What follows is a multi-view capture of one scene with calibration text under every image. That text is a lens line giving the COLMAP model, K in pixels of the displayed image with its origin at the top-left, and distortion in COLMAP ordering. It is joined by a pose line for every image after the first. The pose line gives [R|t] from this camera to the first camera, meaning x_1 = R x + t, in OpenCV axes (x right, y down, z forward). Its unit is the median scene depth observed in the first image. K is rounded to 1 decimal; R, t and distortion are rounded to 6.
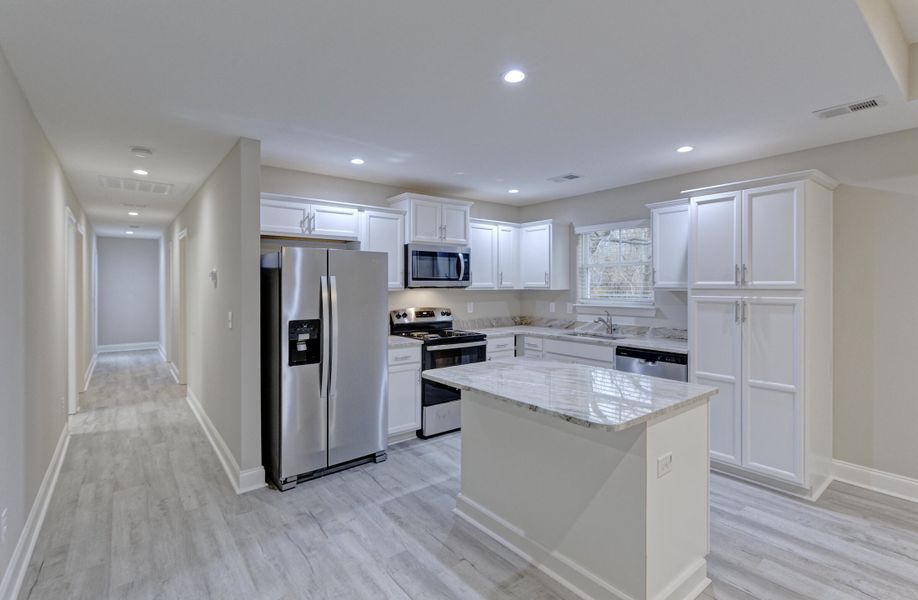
lens RADIAL K [[427.7, 0, 462.4], [0, 427.7, 288.5], [0, 0, 1]] dist [-0.000654, -0.000090]
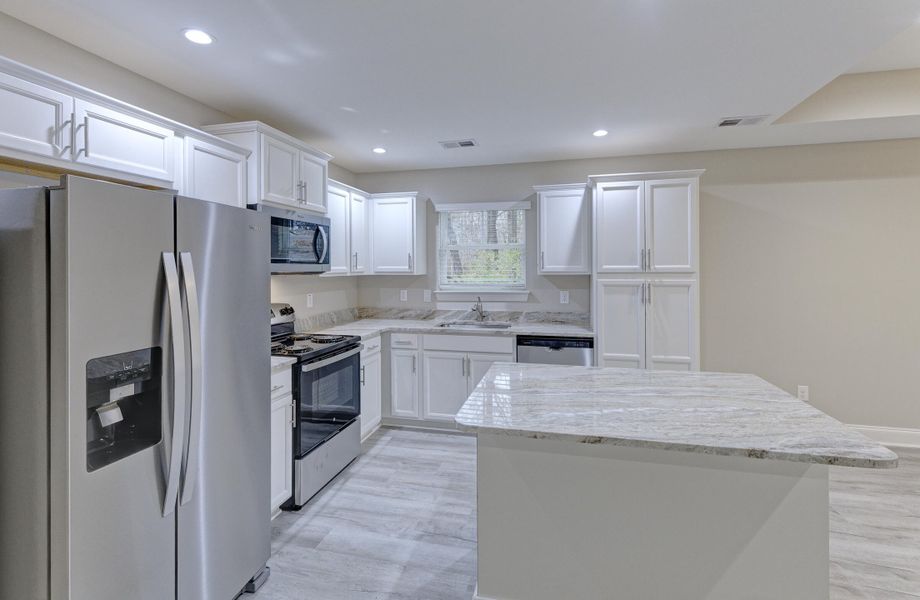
lens RADIAL K [[416.0, 0, 462.5], [0, 416.0, 271.0], [0, 0, 1]] dist [-0.001006, -0.000173]
pose [[0.790069, -0.006435, 0.612984, -0.256921], [0.008628, 0.999963, -0.000623, -0.004248], [-0.612957, 0.005781, 0.790095, 0.332779]]
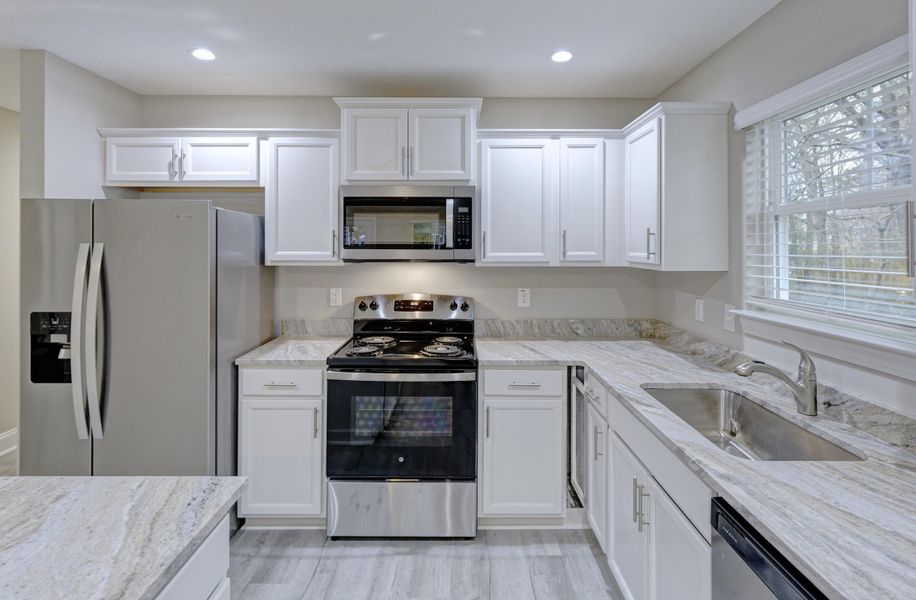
lens RADIAL K [[452.7, 0, 460.9], [0, 452.7, 249.0], [0, 0, 1]] dist [0.015912, -0.000184]
pose [[0.785726, 0.005137, -0.618553, 0.377184], [-0.009099, 0.999953, -0.003253, -0.017544], [0.618508, 0.008184, 0.785736, 0.603974]]
